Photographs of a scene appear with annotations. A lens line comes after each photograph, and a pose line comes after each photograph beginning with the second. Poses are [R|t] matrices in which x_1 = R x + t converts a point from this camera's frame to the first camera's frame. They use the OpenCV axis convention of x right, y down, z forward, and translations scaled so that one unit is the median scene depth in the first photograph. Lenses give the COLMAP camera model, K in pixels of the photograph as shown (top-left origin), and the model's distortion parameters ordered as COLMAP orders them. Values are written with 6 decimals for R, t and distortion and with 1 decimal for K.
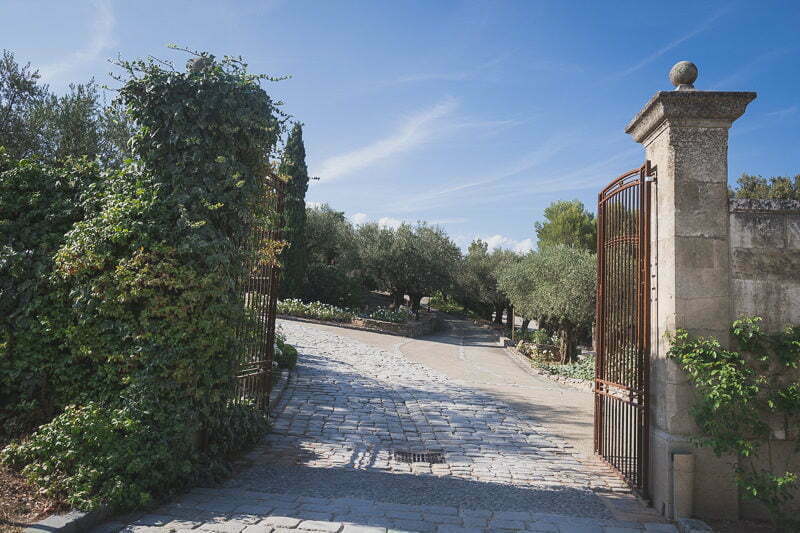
lens RADIAL K [[556.0, 0, 400.5], [0, 556.0, 267.4], [0, 0, 1]] dist [-0.010136, -0.003288]
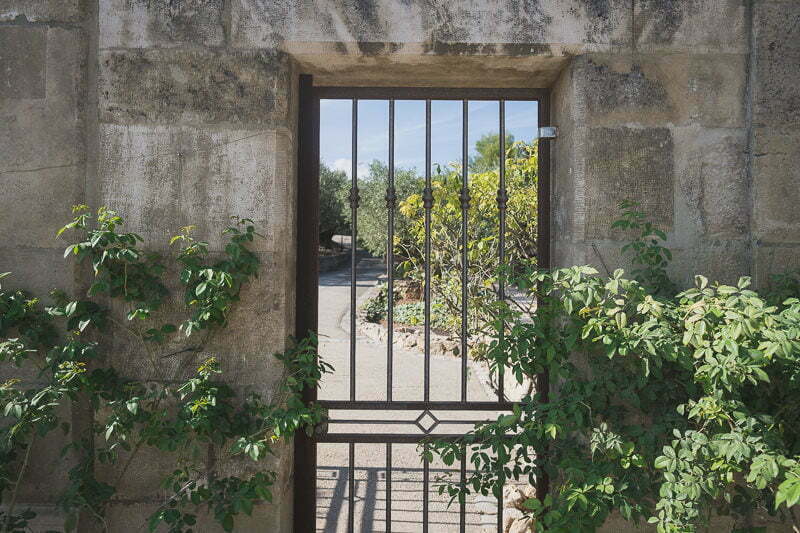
lens RADIAL K [[556.0, 0, 399.6], [0, 556.0, 265.5], [0, 0, 1]] dist [-0.010136, -0.003288]
pose [[0.996255, -0.036804, 0.078242, 0.787707], [0.028666, 0.994300, 0.102696, 0.089573], [-0.081575, -0.100068, 0.991631, 0.562550]]
